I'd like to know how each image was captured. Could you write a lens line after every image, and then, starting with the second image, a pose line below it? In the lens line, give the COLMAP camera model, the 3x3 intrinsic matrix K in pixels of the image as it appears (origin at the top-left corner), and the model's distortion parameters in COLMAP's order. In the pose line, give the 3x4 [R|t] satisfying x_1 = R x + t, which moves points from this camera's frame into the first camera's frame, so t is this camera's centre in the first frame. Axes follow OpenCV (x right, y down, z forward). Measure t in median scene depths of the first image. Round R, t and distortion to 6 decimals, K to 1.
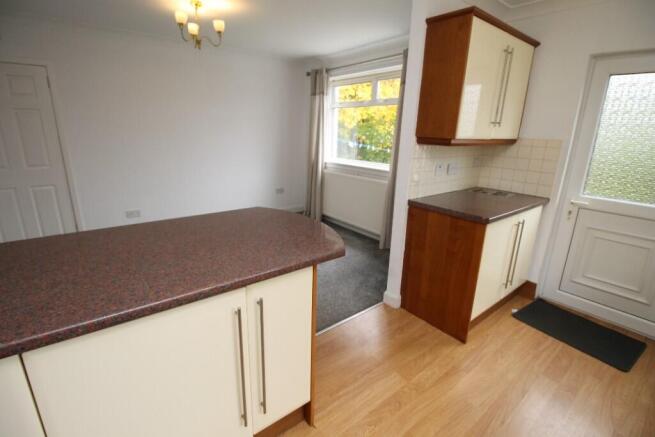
lens RADIAL K [[306.1, 0, 326.2], [0, 306.1, 212.1], [0, 0, 1]] dist [0.000883, -0.014128]
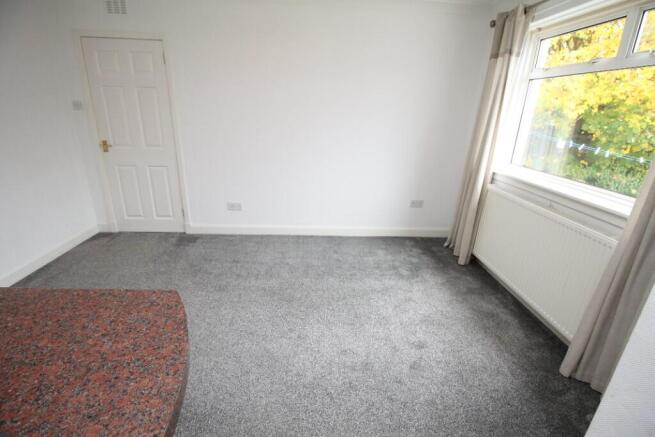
lens RADIAL K [[306.1, 0, 326.2], [0, 306.1, 212.1], [0, 0, 1]] dist [0.000883, -0.014128]
pose [[0.819248, 0.187638, -0.541872, 0.067153], [-0.167786, 0.982032, 0.086382, -0.082037], [0.548344, 0.020151, 0.836010, 0.323452]]
